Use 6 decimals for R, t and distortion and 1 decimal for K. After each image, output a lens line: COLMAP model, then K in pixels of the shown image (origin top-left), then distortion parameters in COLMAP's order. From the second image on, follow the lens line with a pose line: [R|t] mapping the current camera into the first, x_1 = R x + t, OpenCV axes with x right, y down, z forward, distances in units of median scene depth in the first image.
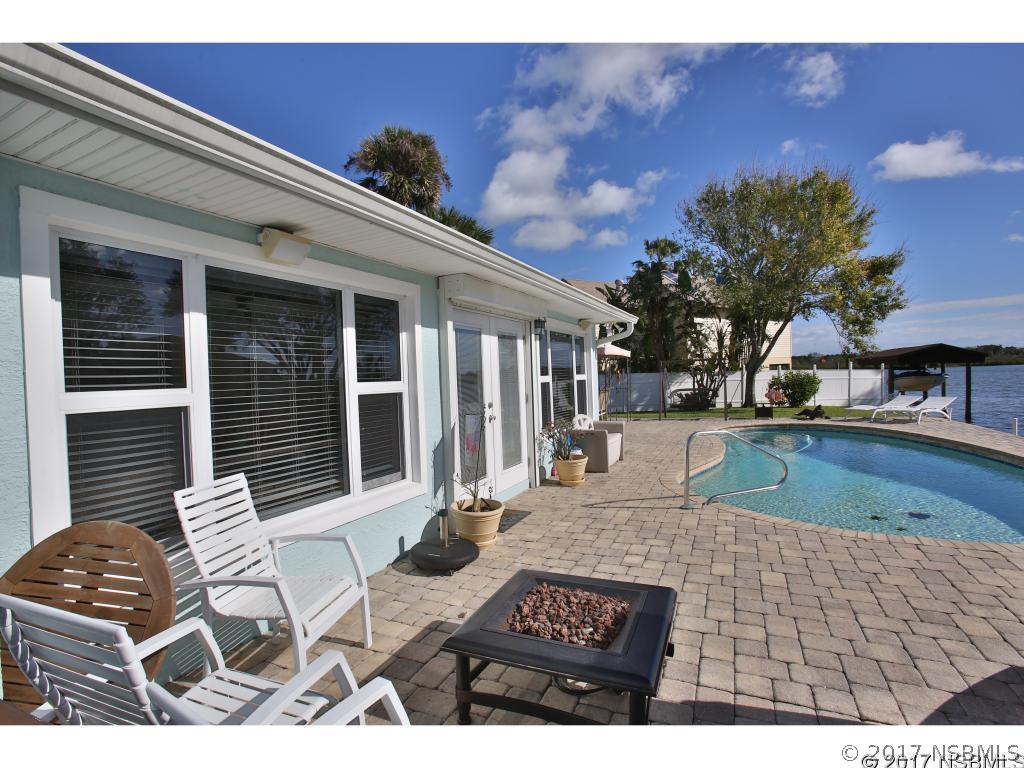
lens RADIAL K [[498.6, 0, 512.0], [0, 498.6, 384.0], [0, 0, 1]] dist [-0.041652, 0.014083]
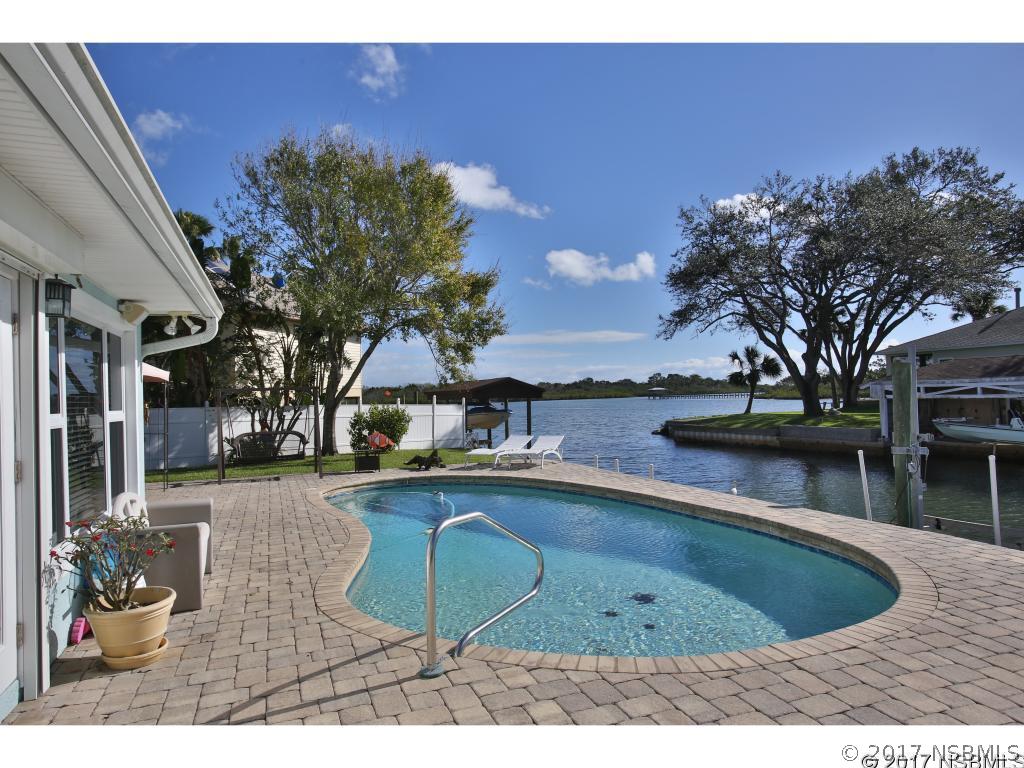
lens RADIAL K [[668.1, 0, 512.0], [0, 668.1, 384.0], [0, 0, 1]] dist [-0.084435, 0.075333]
pose [[0.709986, 0.027949, 0.703661, -0.022006], [0.013087, 0.998516, -0.052865, -0.003109], [-0.704095, 0.046742, 0.708566, 0.131552]]
